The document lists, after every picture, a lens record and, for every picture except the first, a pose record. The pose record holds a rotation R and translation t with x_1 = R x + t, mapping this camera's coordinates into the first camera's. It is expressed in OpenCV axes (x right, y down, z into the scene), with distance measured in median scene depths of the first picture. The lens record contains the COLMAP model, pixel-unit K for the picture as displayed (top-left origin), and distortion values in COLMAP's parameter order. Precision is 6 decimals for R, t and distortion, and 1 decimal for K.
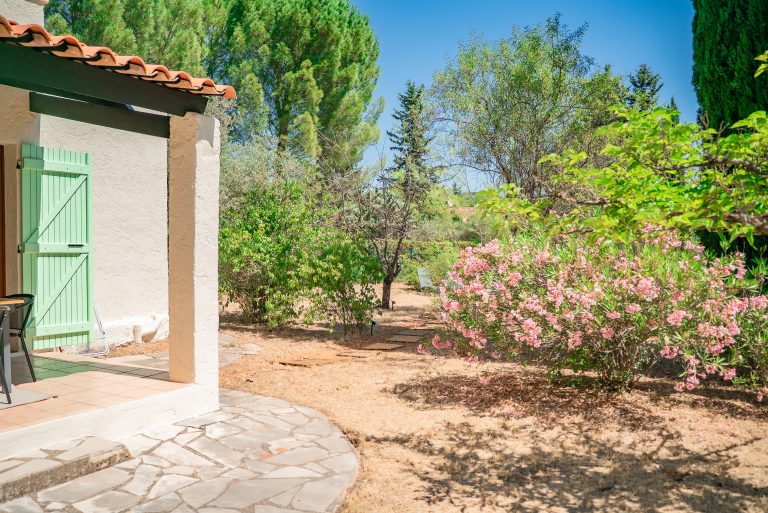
lens RADIAL K [[631.4, 0, 384.0], [0, 631.4, 256.5], [0, 0, 1]] dist [-0.088013, 0.074251]
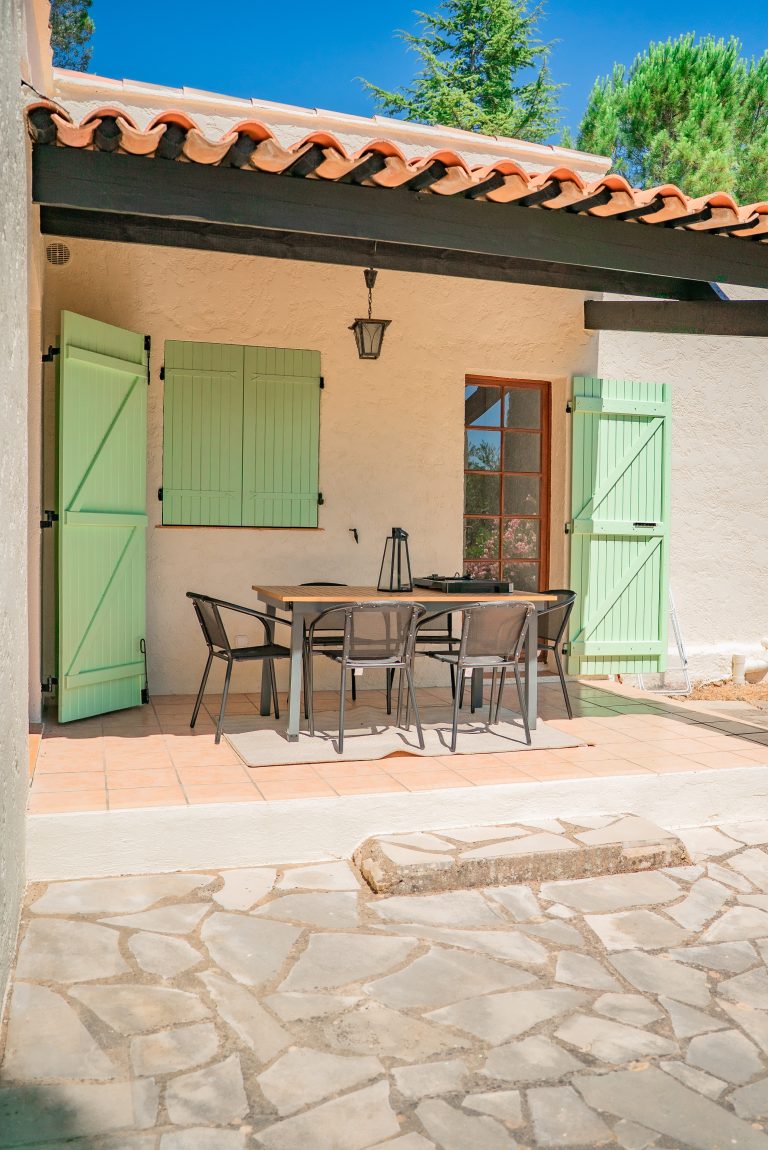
lens RADIAL K [[945.5, 0, 390.8], [0, 945.5, 580.0], [0, 0, 1]] dist [-0.088013, 0.074251]
pose [[0.727540, 0.038015, -0.685012, -0.005347], [-0.023393, 0.999258, 0.030609, 0.018528], [0.685667, -0.006245, 0.727889, 0.090968]]
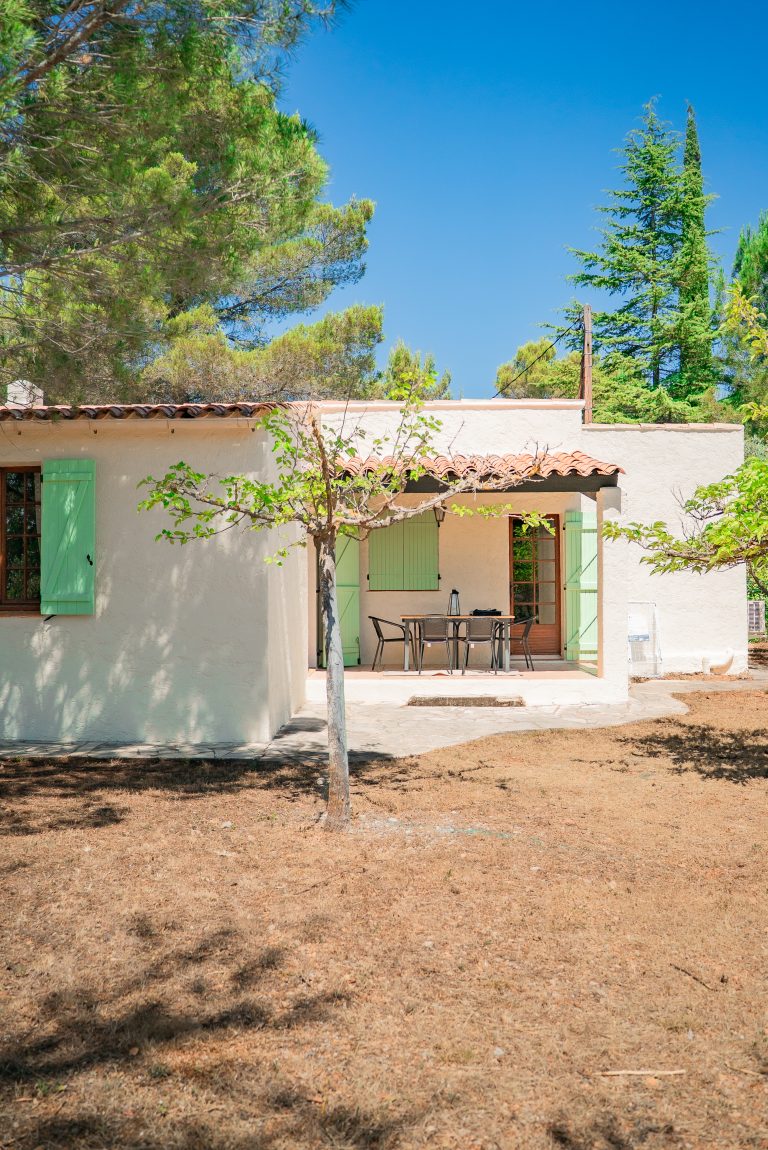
lens RADIAL K [[945.5, 0, 390.8], [0, 945.5, 580.0], [0, 0, 1]] dist [-0.088013, 0.074251]
pose [[0.474437, -0.020628, -0.880048, 1.104290], [-0.005847, 0.999630, -0.026583, 0.031228], [0.880270, 0.017758, 0.474141, -0.363505]]
